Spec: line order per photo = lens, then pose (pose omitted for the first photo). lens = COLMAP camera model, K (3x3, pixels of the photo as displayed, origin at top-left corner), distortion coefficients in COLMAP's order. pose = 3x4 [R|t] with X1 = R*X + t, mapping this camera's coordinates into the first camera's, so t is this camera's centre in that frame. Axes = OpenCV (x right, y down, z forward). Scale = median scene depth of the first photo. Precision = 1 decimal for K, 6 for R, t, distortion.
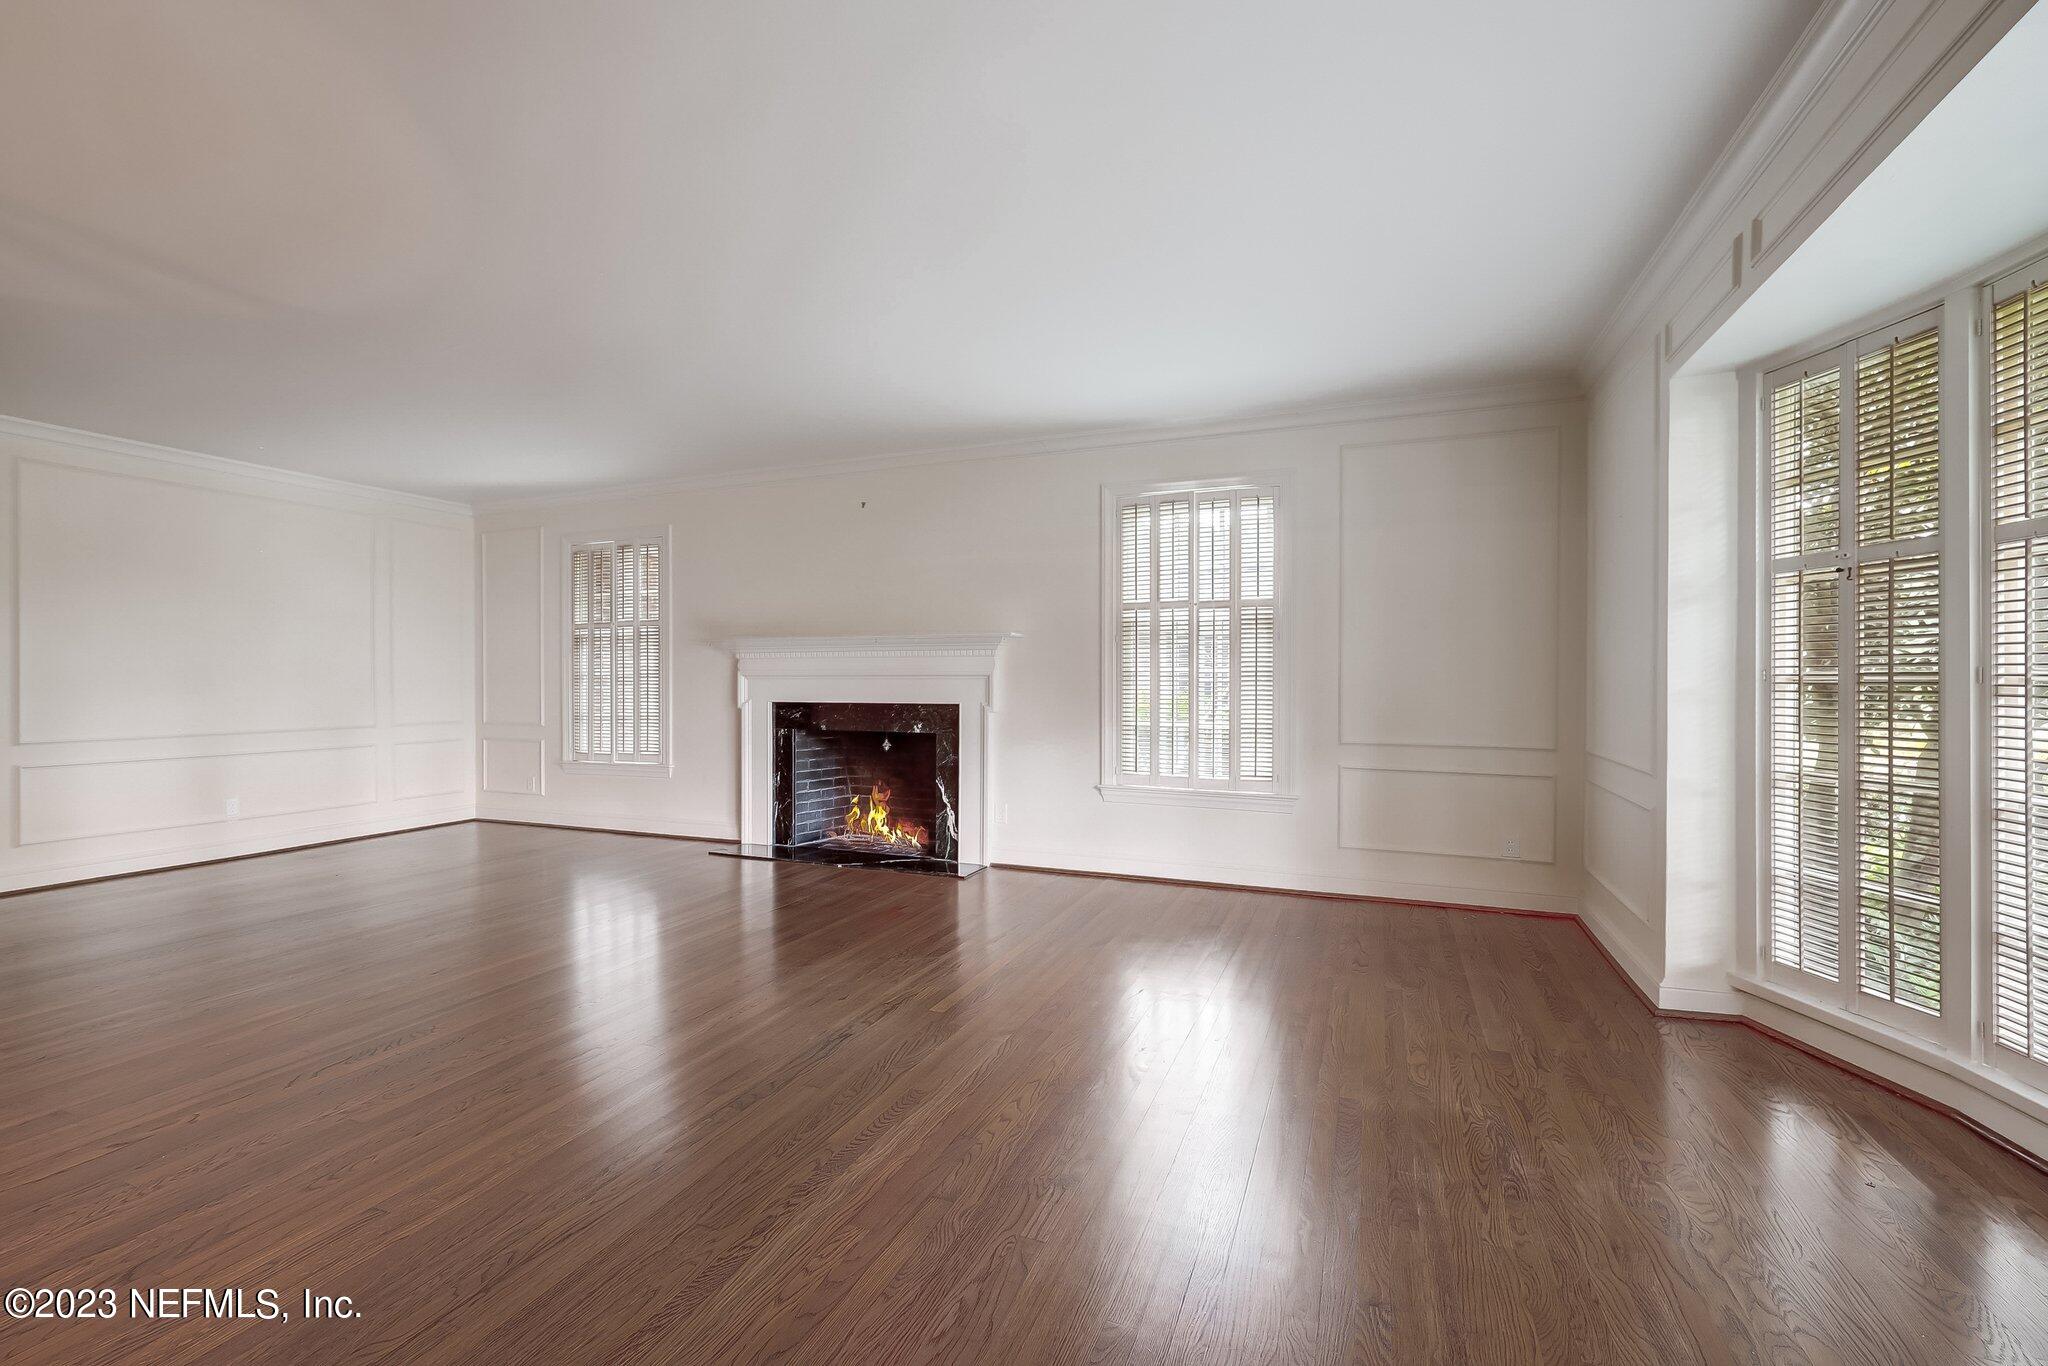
lens RADIAL K [[869.9, 0, 1024.8], [0, 869.9, 689.3], [0, 0, 1]] dist [0.004564, 0.000344]
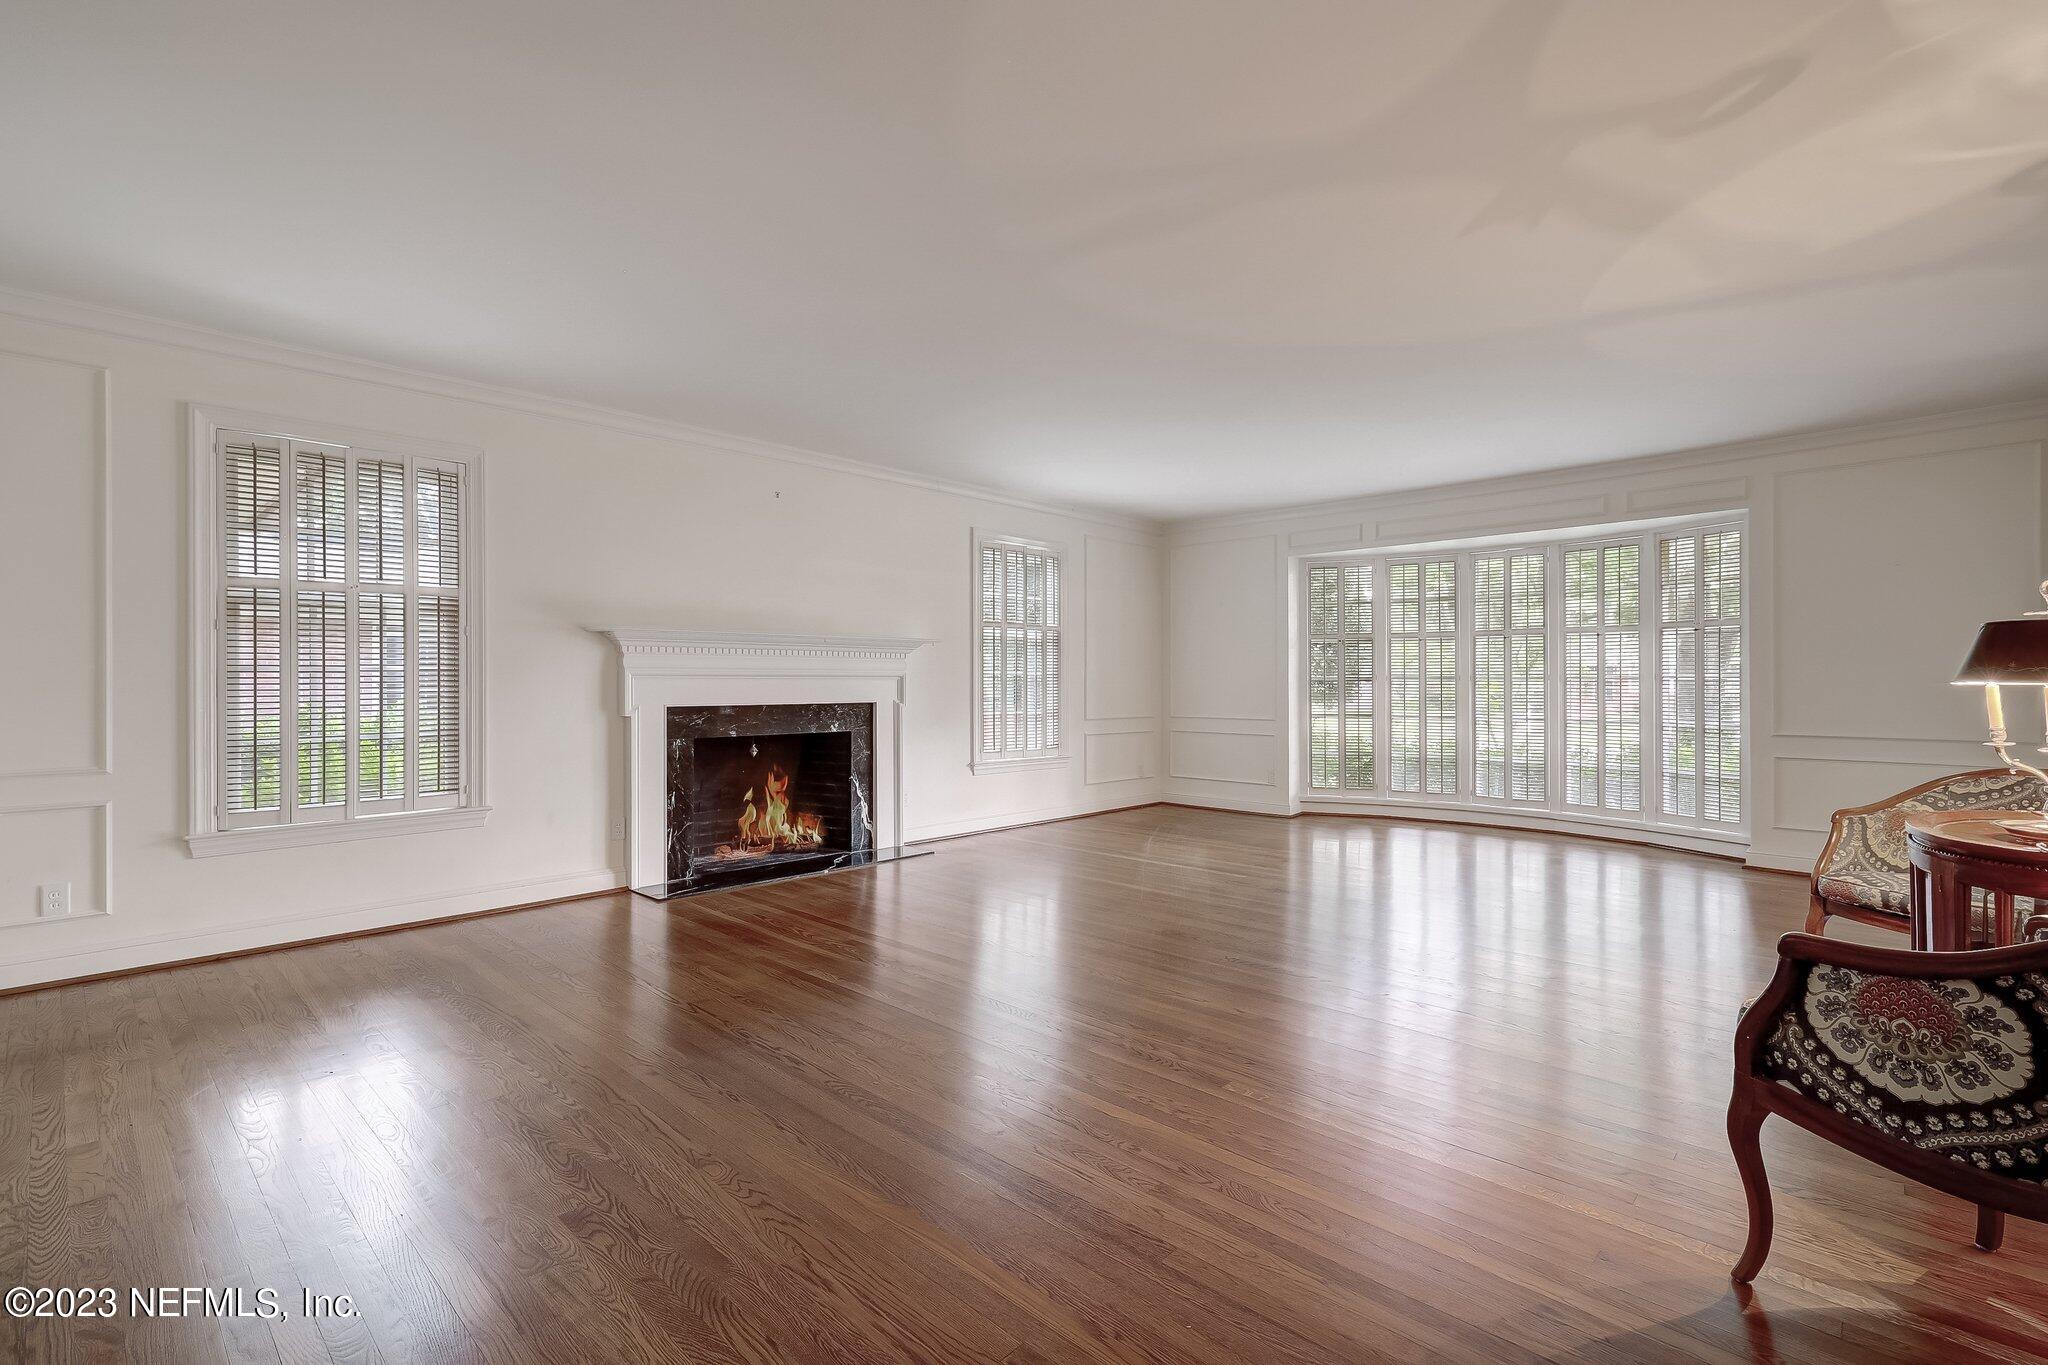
lens RADIAL K [[998.1, 0, 1021.1], [0, 998.1, 682.5], [0, 0, 1]] dist [-0.002149, -0.000036]
pose [[0.325155, -0.004884, 0.945648, -1.159247], [0.000519, 0.999987, 0.004986, -0.014056], [-0.945661, -0.001130, 0.325153, 0.417642]]
